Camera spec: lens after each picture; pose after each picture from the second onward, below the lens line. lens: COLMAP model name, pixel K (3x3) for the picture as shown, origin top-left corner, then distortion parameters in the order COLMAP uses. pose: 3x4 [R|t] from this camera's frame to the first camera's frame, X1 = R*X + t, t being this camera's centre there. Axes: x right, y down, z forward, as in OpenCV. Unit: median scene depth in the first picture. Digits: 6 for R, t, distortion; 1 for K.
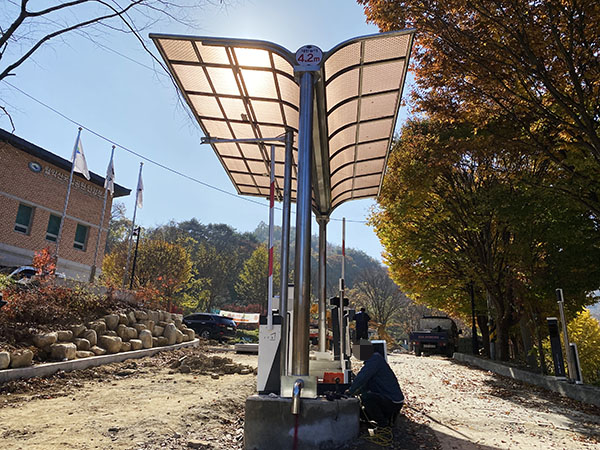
lens RADIAL K [[451.6, 0, 302.3], [0, 451.6, 226.9], [0, 0, 1]] dist [0.022092, -0.018373]
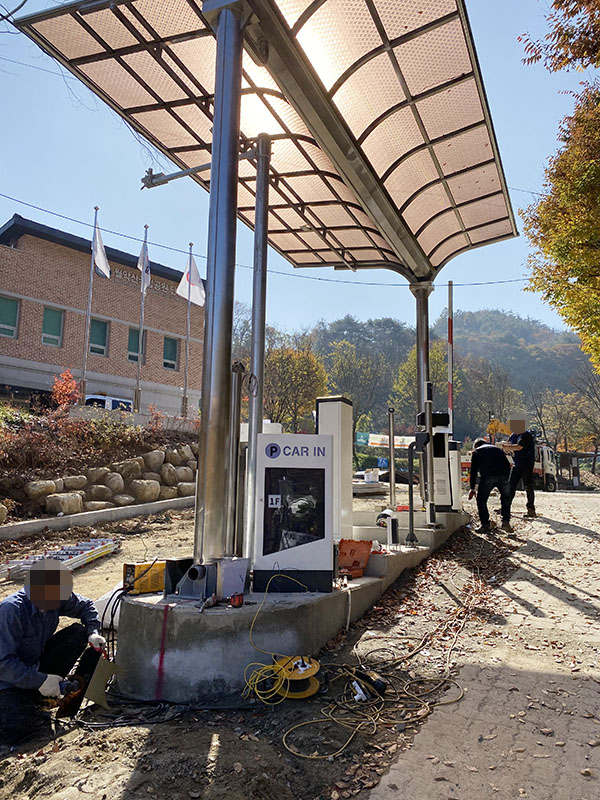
lens RADIAL K [[602.2, 0, 304.5], [0, 602.2, 402.2], [0, 0, 1]] dist [0.022092, -0.018373]
pose [[0.938791, -0.065463, -0.338211, 0.184287], [0.109430, 0.987597, 0.112595, 0.029784], [0.326645, -0.142713, 0.934310, 0.172111]]
